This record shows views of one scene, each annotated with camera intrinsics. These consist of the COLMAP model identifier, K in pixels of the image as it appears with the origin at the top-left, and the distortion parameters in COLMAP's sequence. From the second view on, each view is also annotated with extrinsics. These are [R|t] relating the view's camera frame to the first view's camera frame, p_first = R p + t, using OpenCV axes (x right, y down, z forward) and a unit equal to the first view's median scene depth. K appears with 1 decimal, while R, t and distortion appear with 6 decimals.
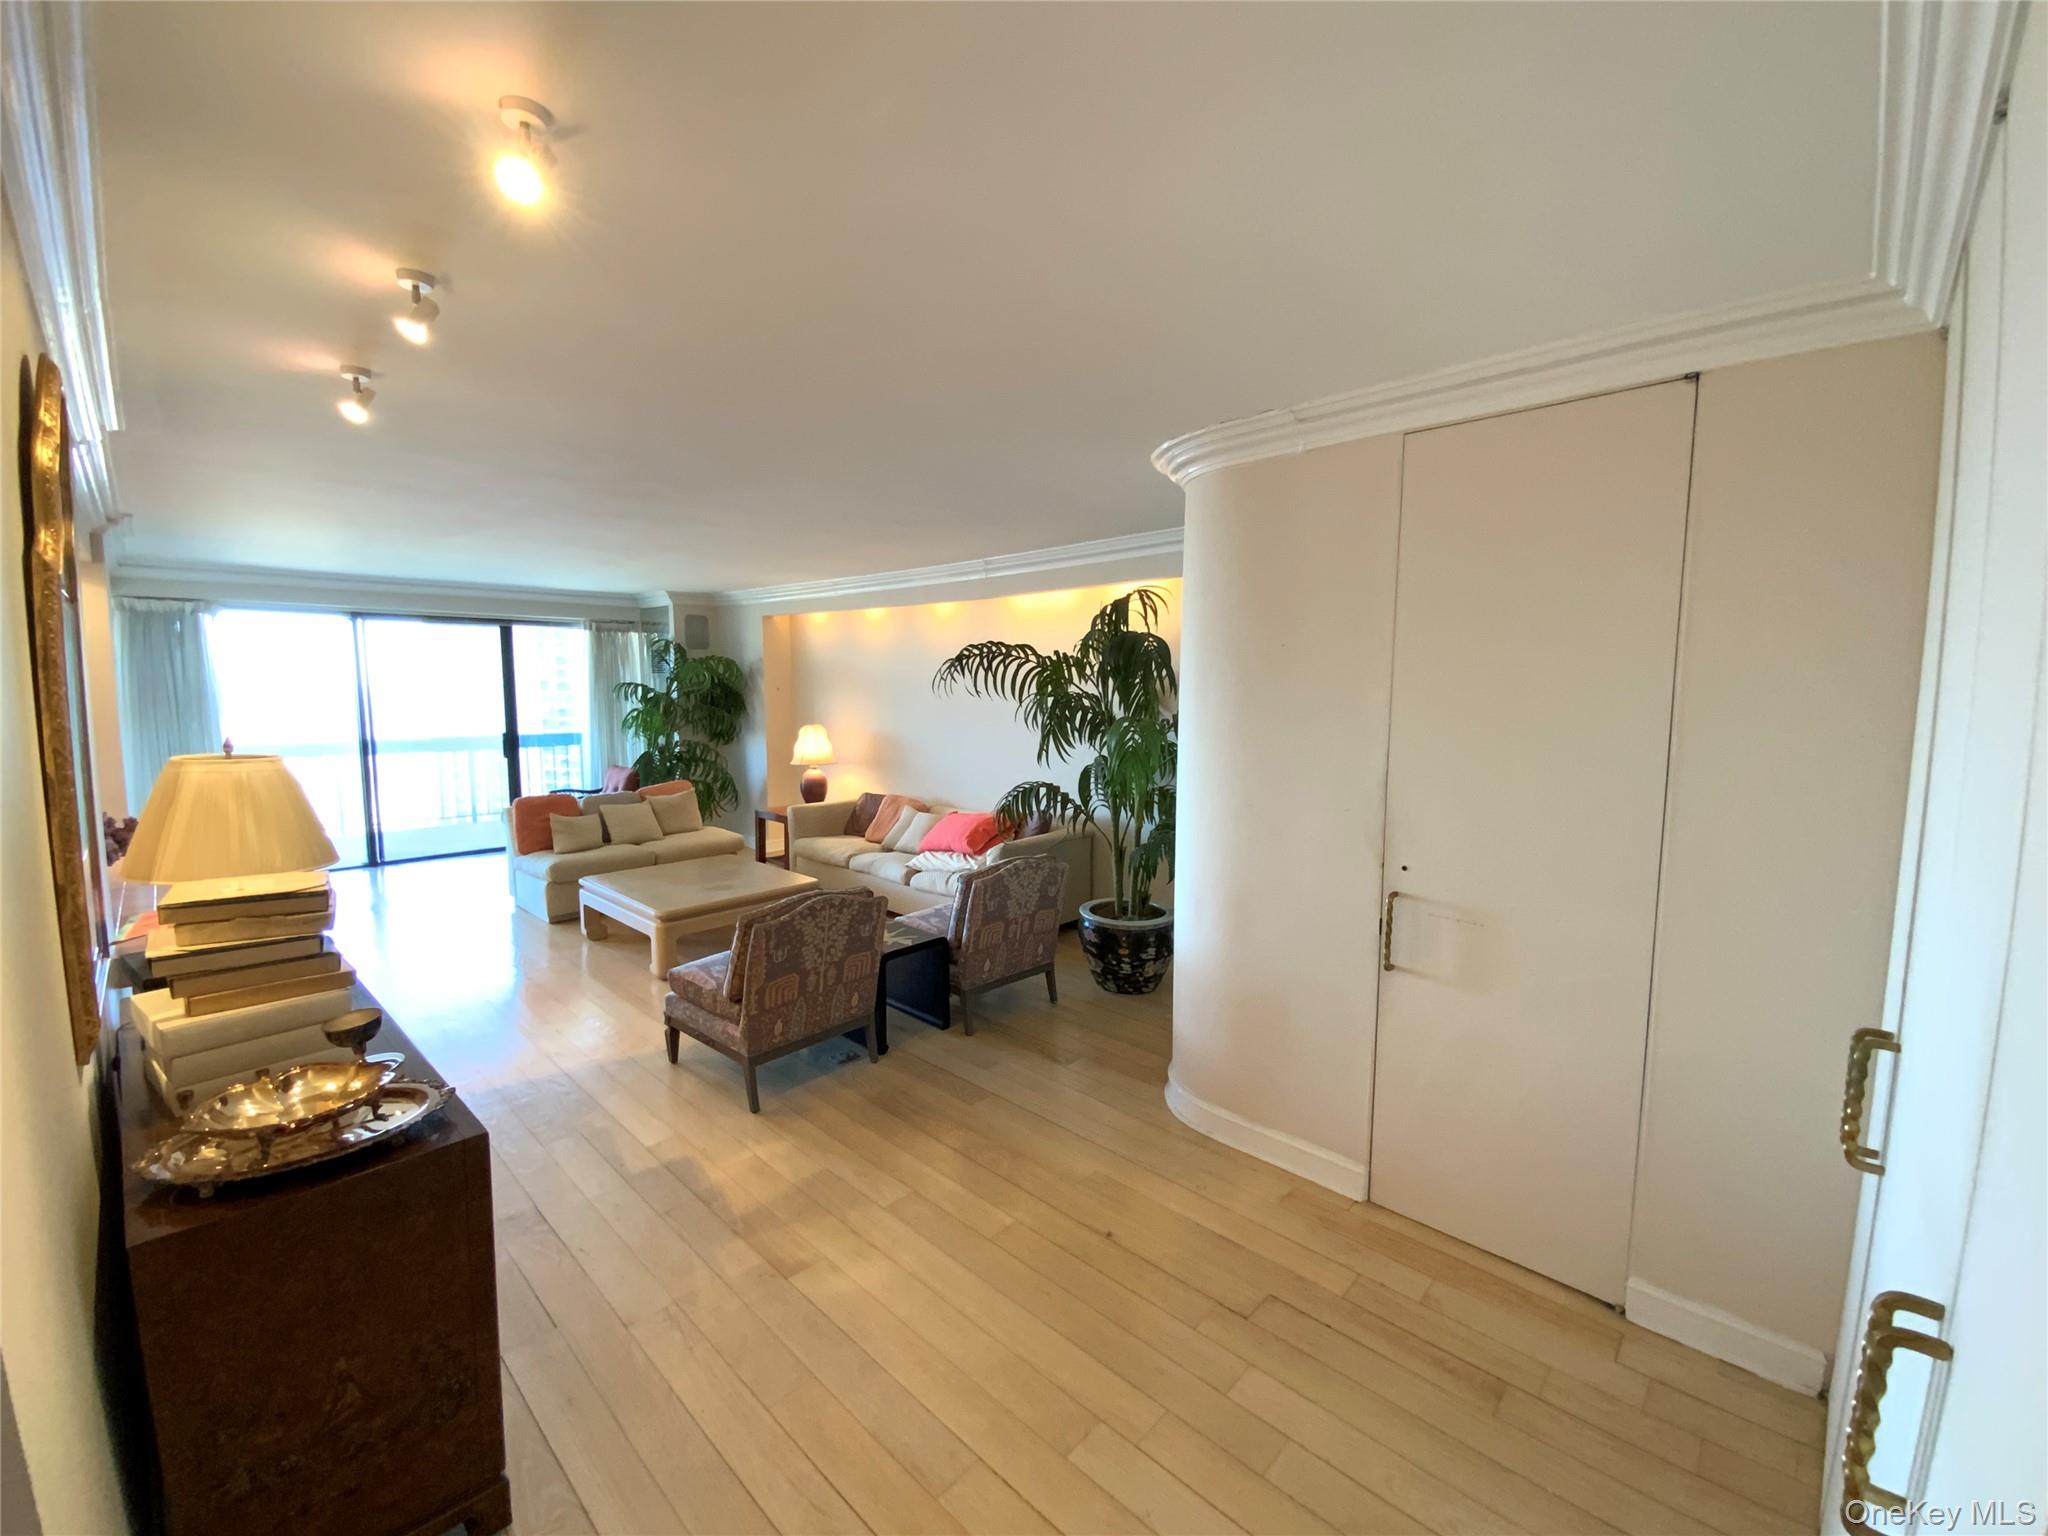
lens RADIAL K [[826.4, 0, 1026.7], [0, 826.4, 768.3], [0, 0, 1]] dist [0.029777, -0.022773]
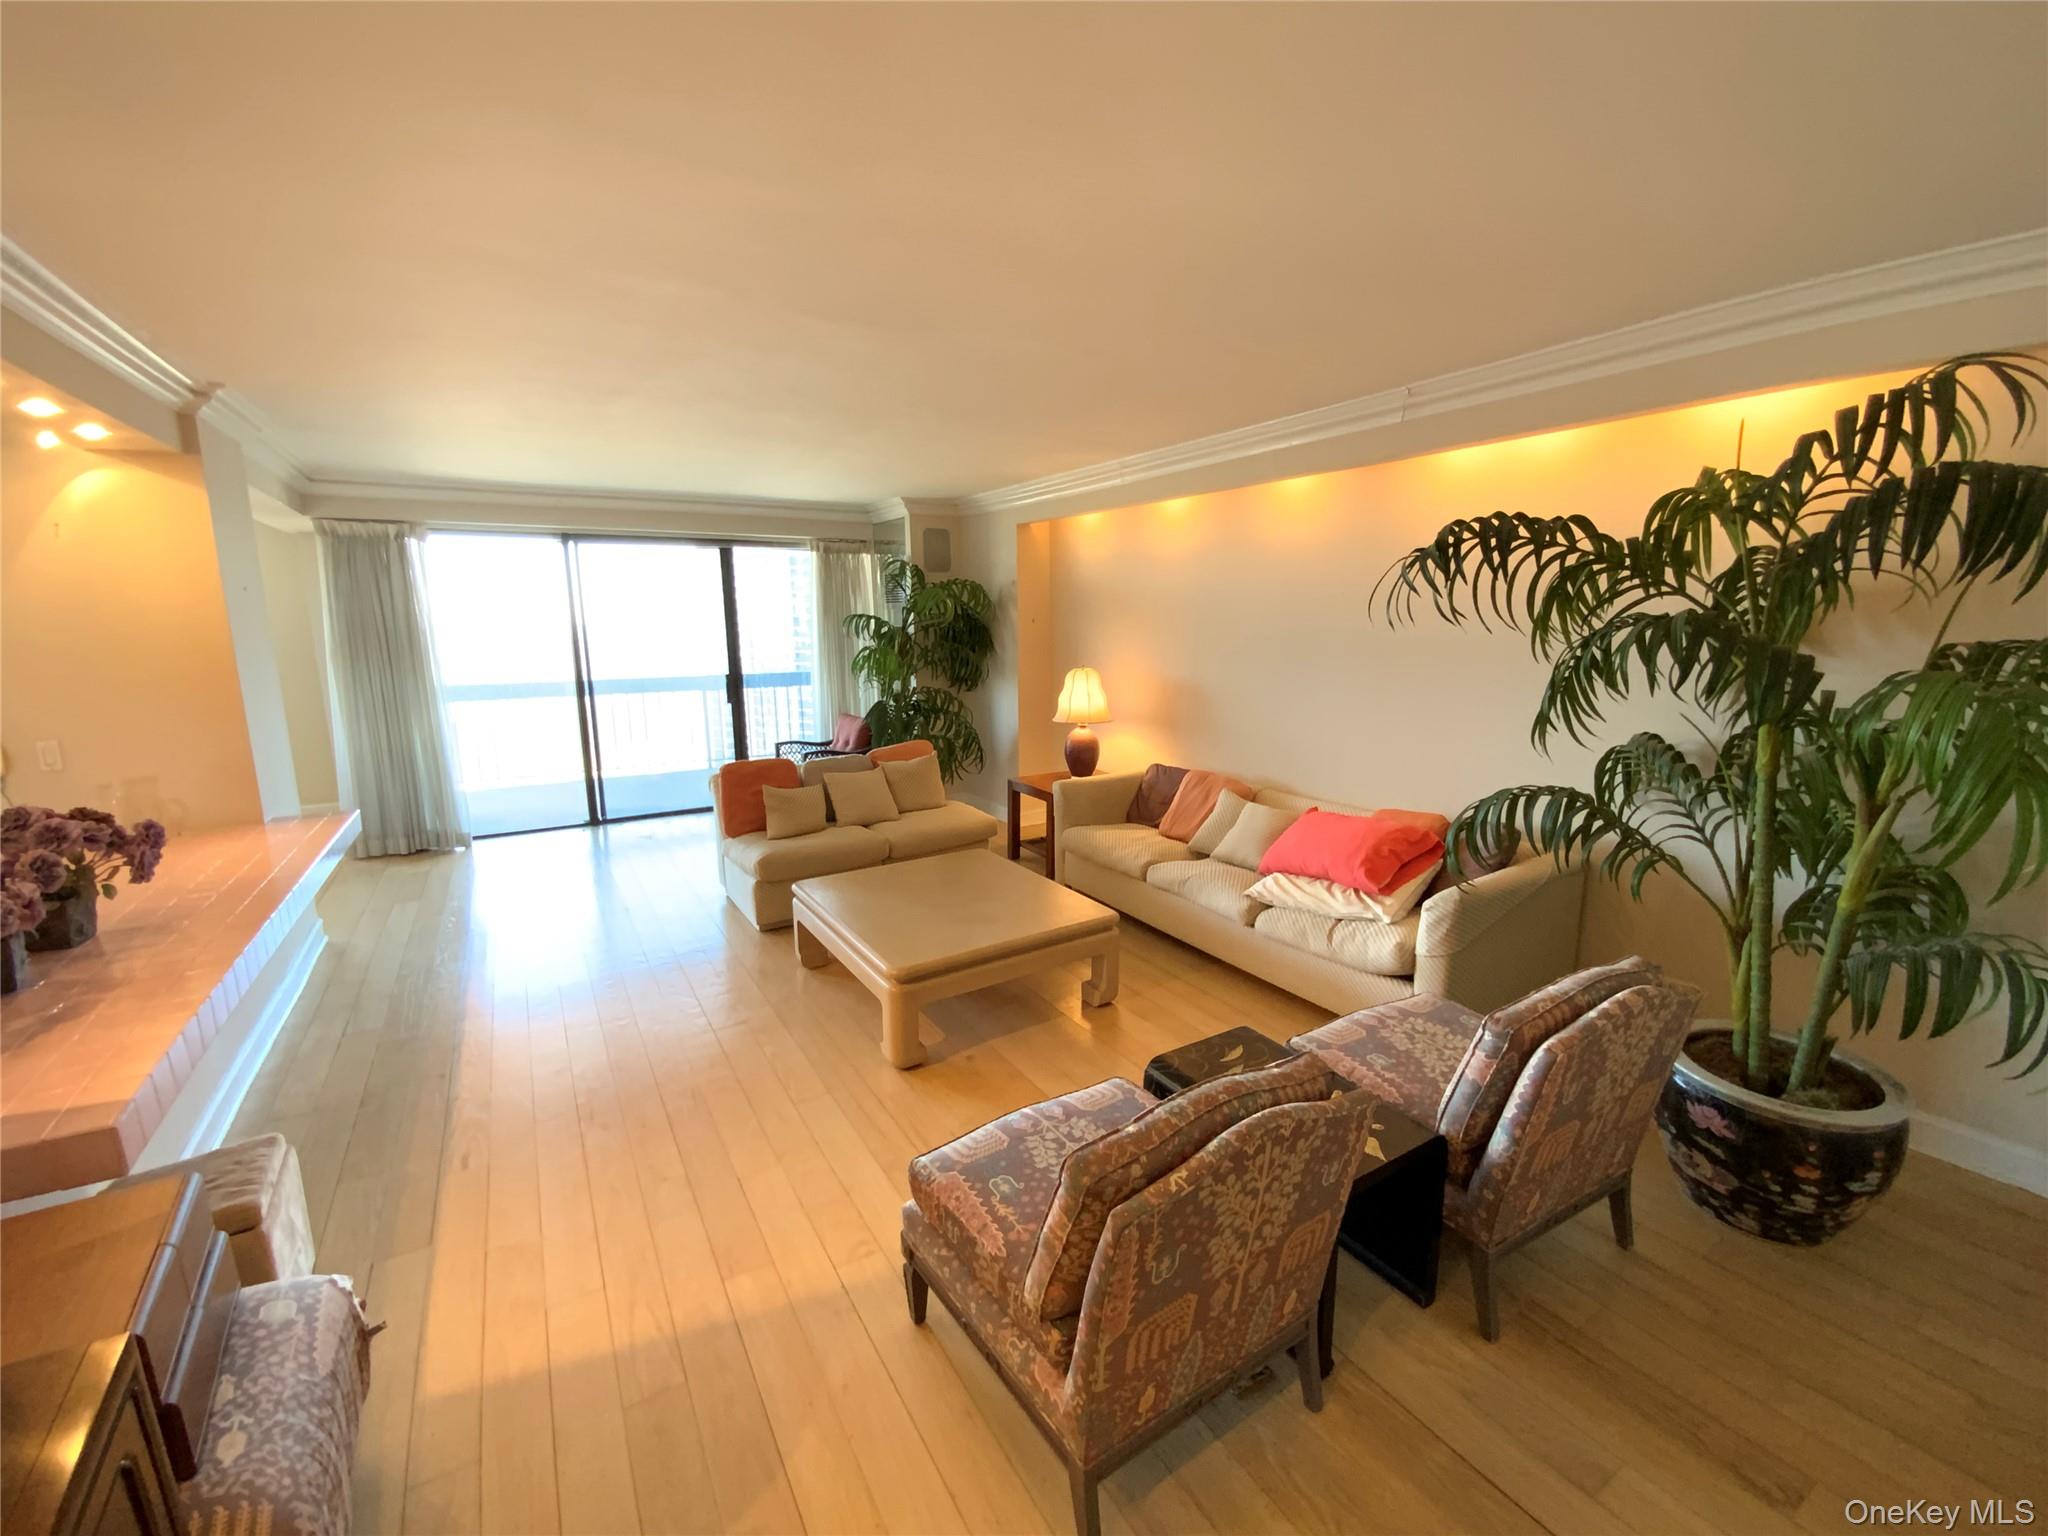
lens RADIAL K [[826.4, 0, 1026.7], [0, 826.4, 768.3], [0, 0, 1]] dist [0.029777, -0.022773]
pose [[0.966940, 0.035126, -0.252574, -0.125563], [-0.014734, 0.996509, 0.082179, -0.024878], [0.254579, -0.075741, 0.964081, 0.283158]]
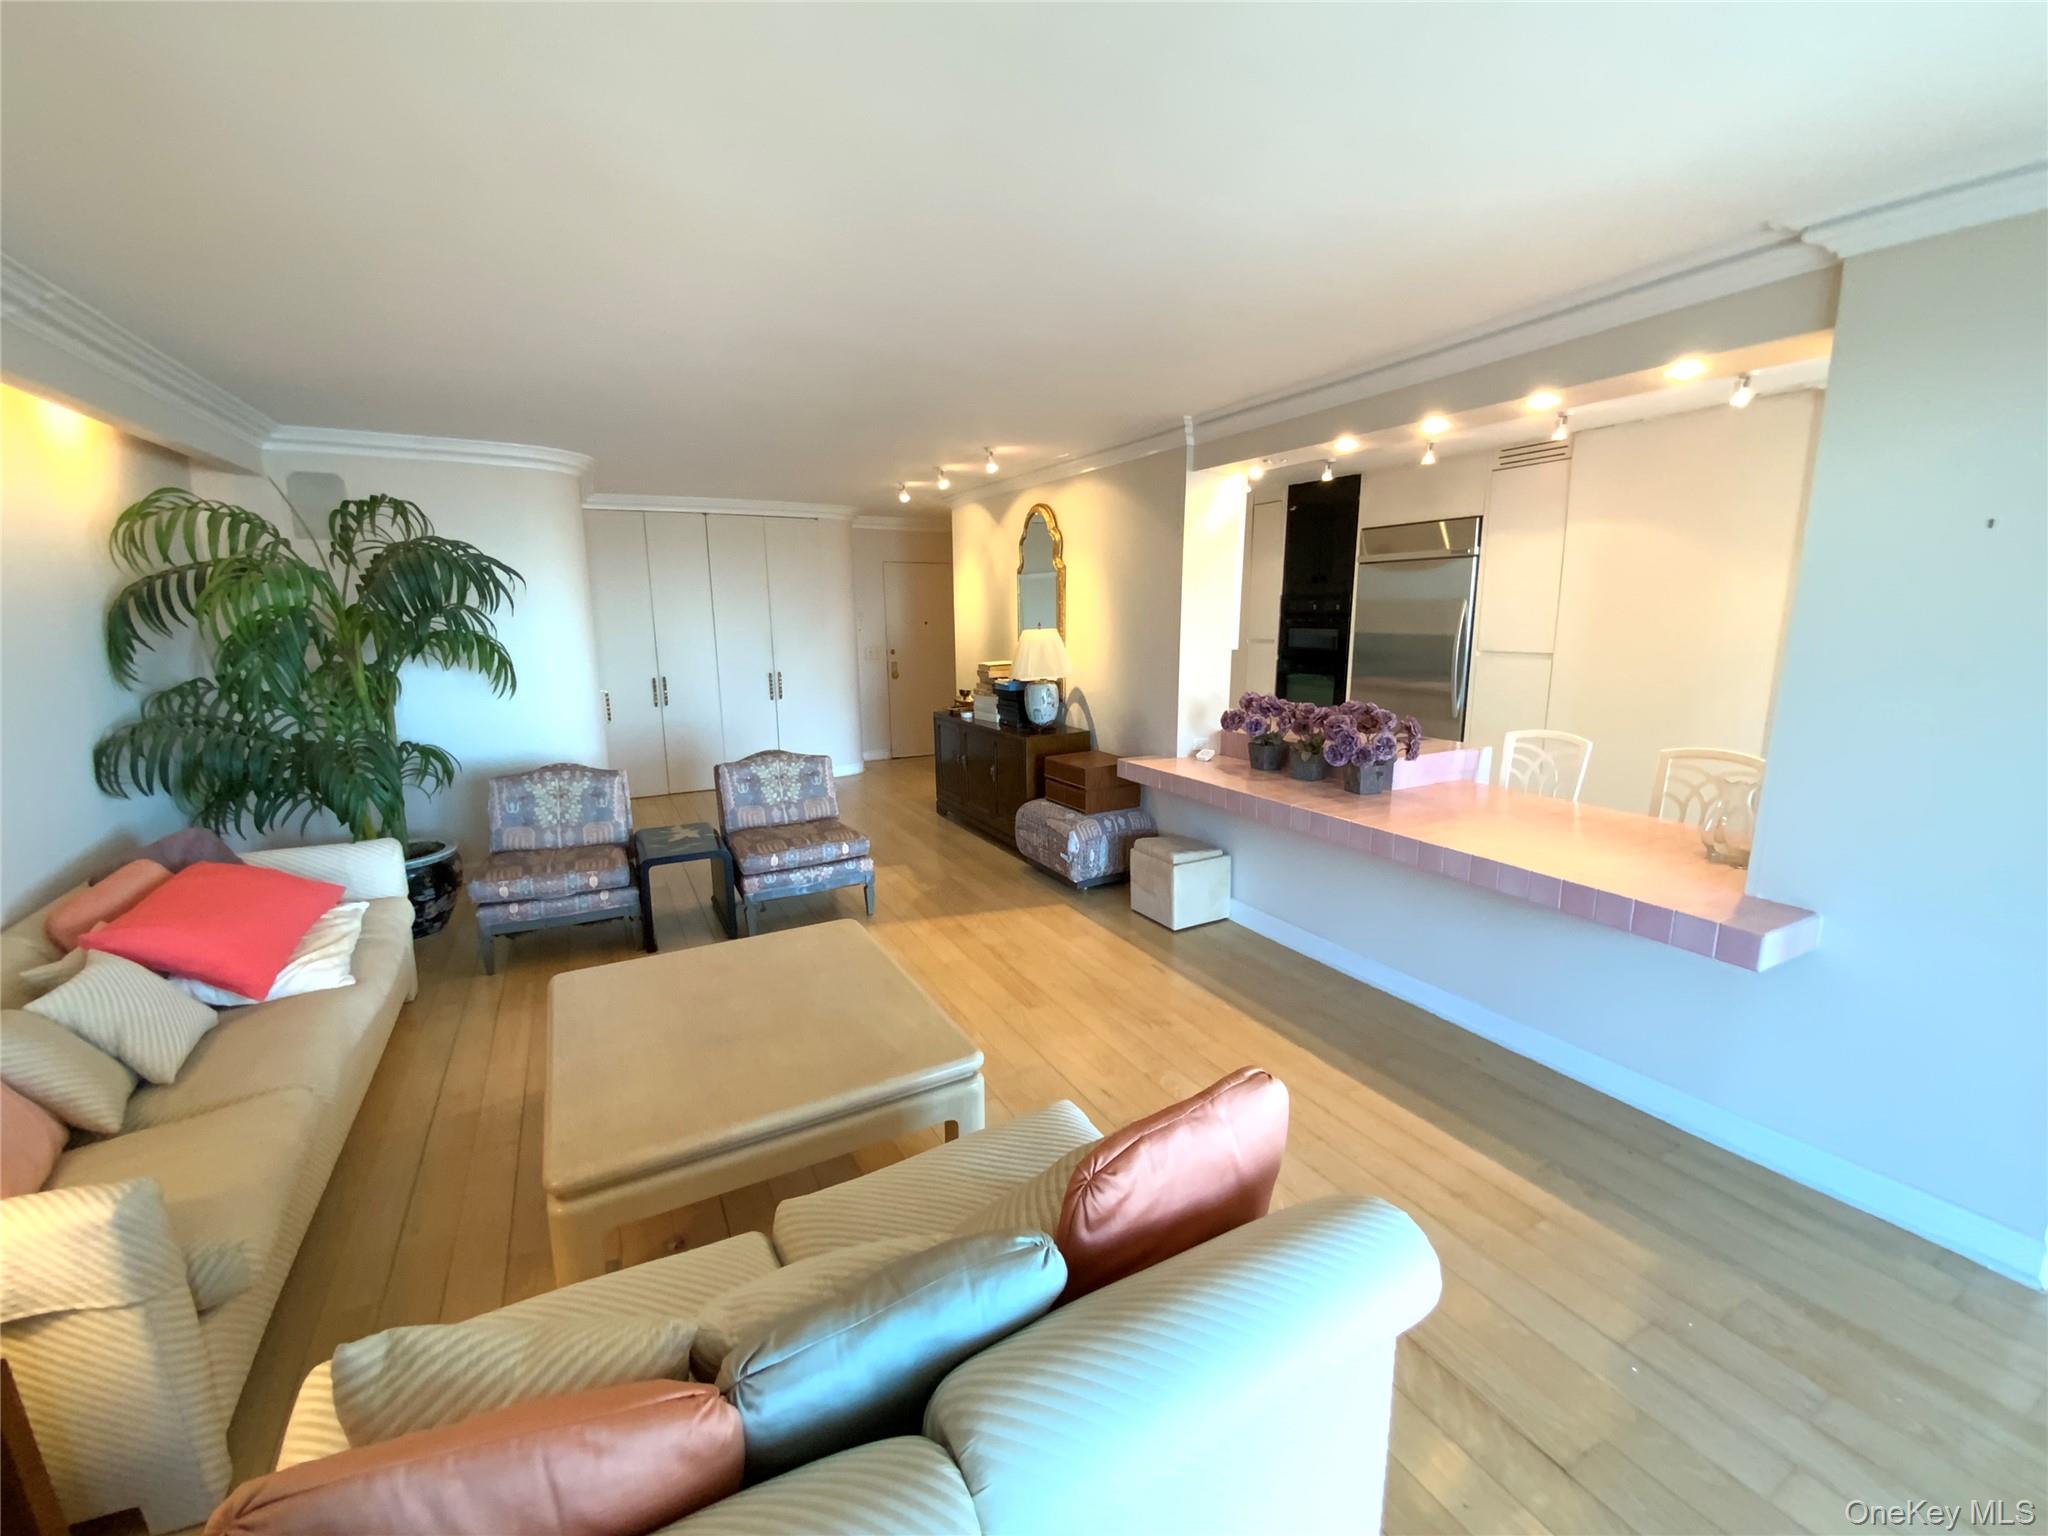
lens RADIAL K [[826.4, 0, 1026.7], [0, 826.4, 768.3], [0, 0, 1]] dist [0.029777, -0.022773]
pose [[-0.950628, -0.056662, 0.305117, -0.531585], [0.032593, 0.959524, 0.279735, -0.096886], [-0.308617, 0.275868, -0.910303, 1.053537]]
